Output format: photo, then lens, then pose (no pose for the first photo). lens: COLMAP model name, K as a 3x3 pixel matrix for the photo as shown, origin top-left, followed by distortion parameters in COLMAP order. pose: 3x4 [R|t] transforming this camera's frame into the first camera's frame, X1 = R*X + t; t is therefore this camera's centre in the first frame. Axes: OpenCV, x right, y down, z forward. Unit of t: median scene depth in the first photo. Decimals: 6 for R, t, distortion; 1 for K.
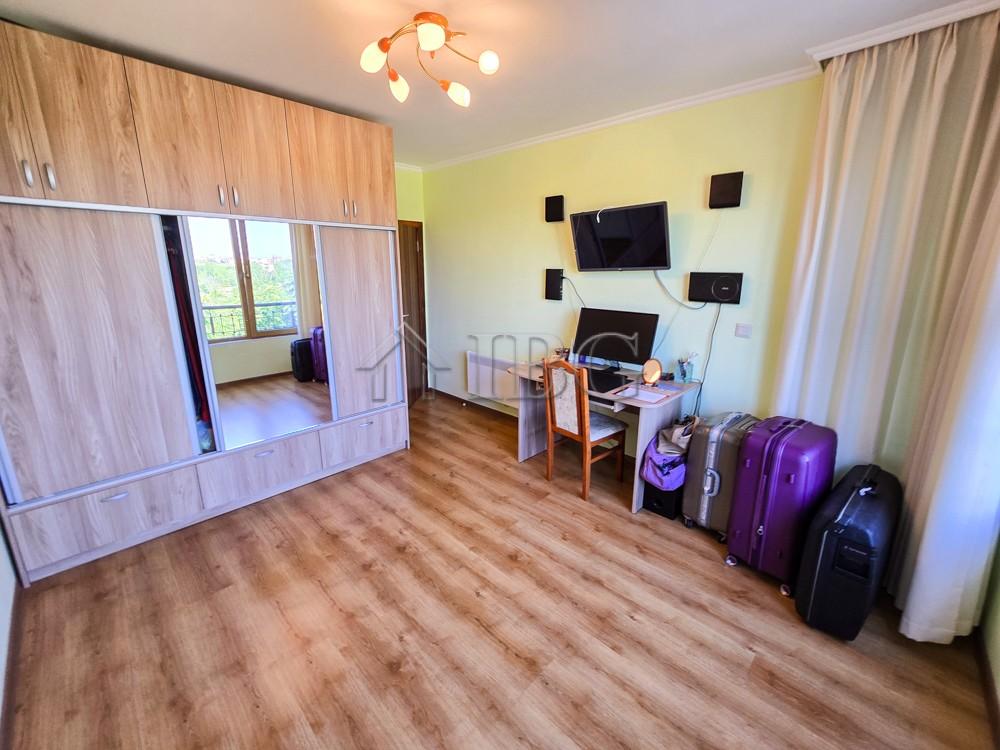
lens RADIAL K [[409.4, 0, 500.6], [0, 409.4, 369.1], [0, 0, 1]] dist [-0.002903, -0.000352]
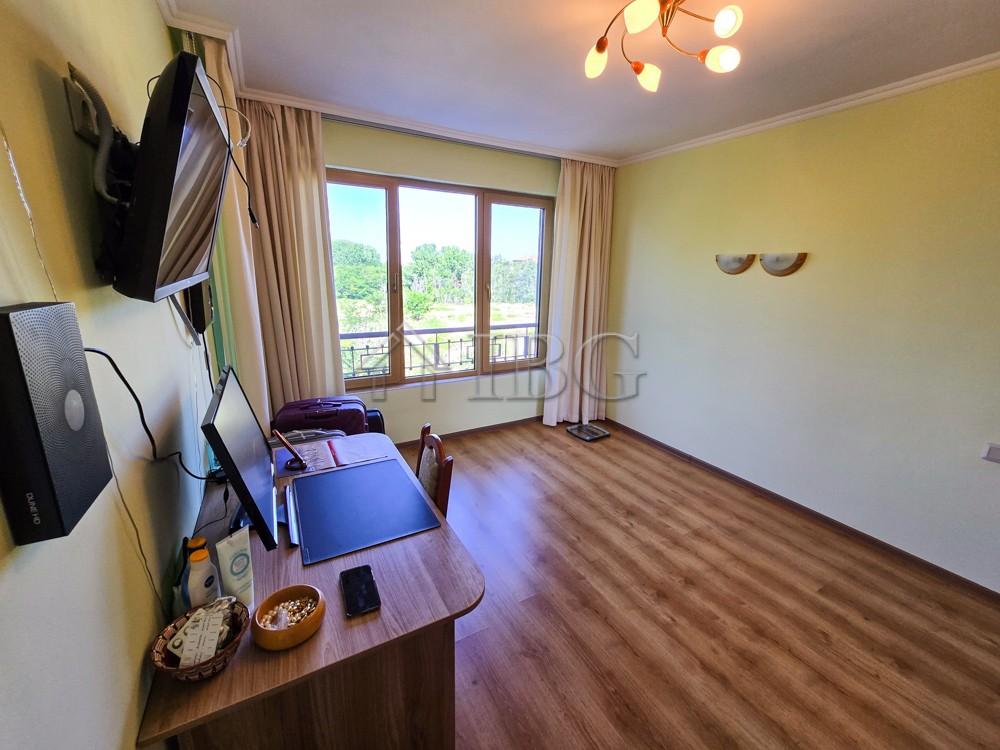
lens RADIAL K [[409.4, 0, 500.6], [0, 409.4, 369.1], [0, 0, 1]] dist [-0.002903, -0.000352]
pose [[-0.961820, -0.090473, 0.258298, -0.092540], [0.039419, 0.888145, 0.457869, -0.443483], [-0.270831, 0.450569, -0.850669, 1.702613]]
